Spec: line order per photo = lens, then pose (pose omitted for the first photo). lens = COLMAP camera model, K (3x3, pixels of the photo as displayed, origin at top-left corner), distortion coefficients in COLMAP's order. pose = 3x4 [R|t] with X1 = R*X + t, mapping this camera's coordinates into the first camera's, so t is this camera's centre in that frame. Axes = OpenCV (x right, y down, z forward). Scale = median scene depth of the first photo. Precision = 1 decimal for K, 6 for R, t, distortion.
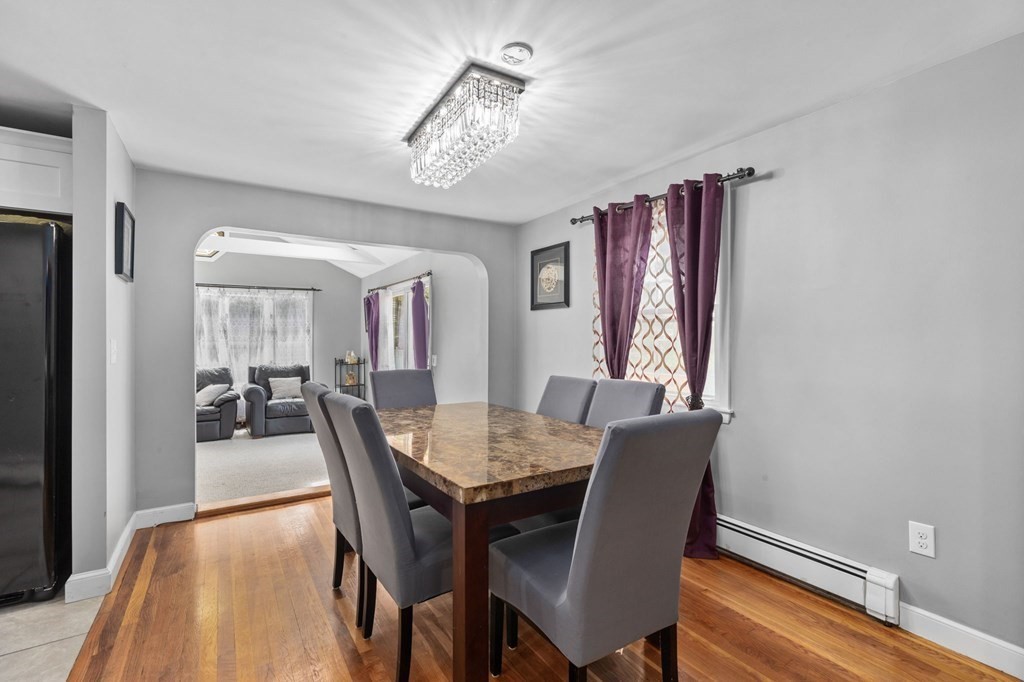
lens RADIAL K [[464.7, 0, 512.0], [0, 464.7, 341.0], [0, 0, 1]] dist [-0.003787, 0.000459]
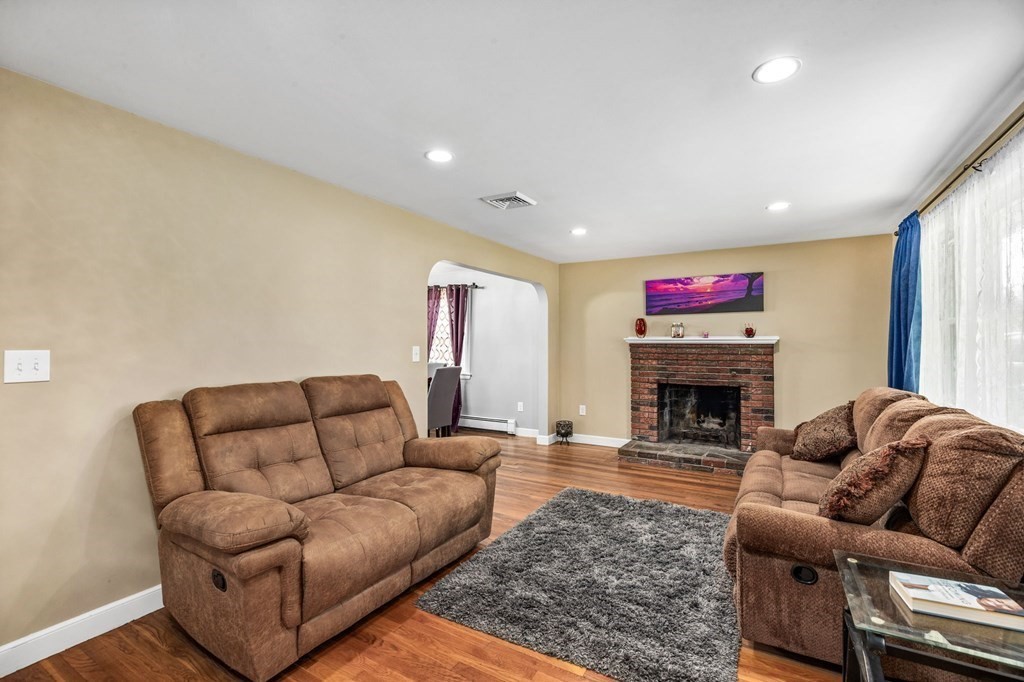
lens RADIAL K [[460.8, 0, 512.4], [0, 460.8, 336.0], [0, 0, 1]] dist [-0.003283, -0.000120]
pose [[0.887822, 0.007959, 0.460117, -0.468670], [-0.001135, 0.999885, -0.015105, -0.022548], [-0.460185, 0.012888, 0.887730, -1.290786]]
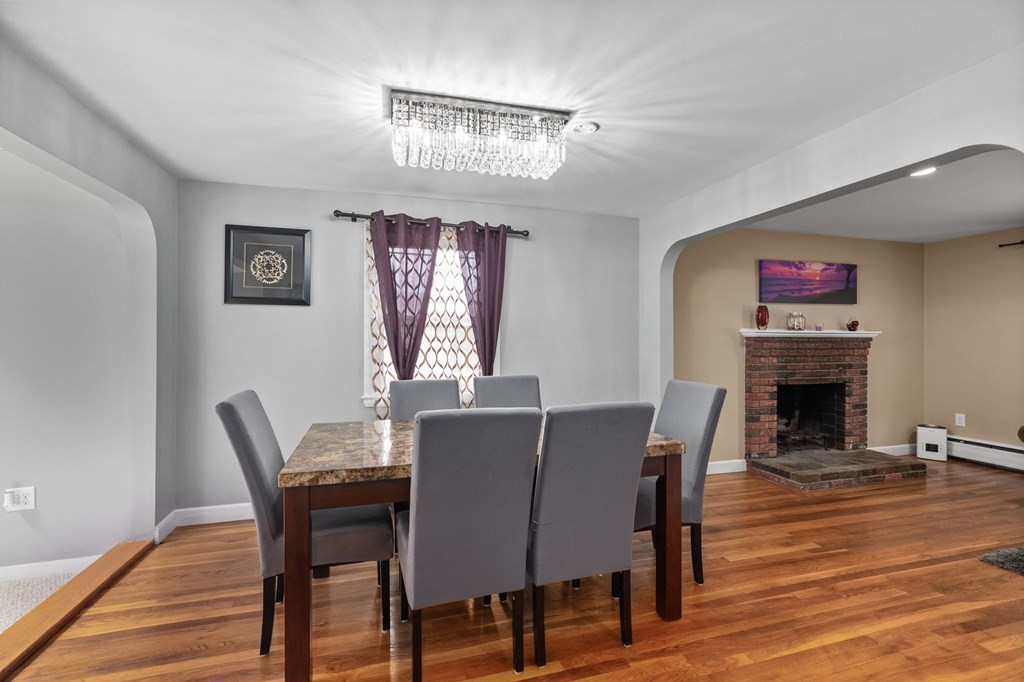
lens RADIAL K [[460.8, 0, 512.4], [0, 460.8, 336.0], [0, 0, 1]] dist [-0.003283, -0.000120]
pose [[0.272451, 0.005498, 0.962154, -0.808931], [-0.002050, 0.999985, -0.005133, -0.015115], [-0.962167, -0.000574, 0.272459, 0.529247]]
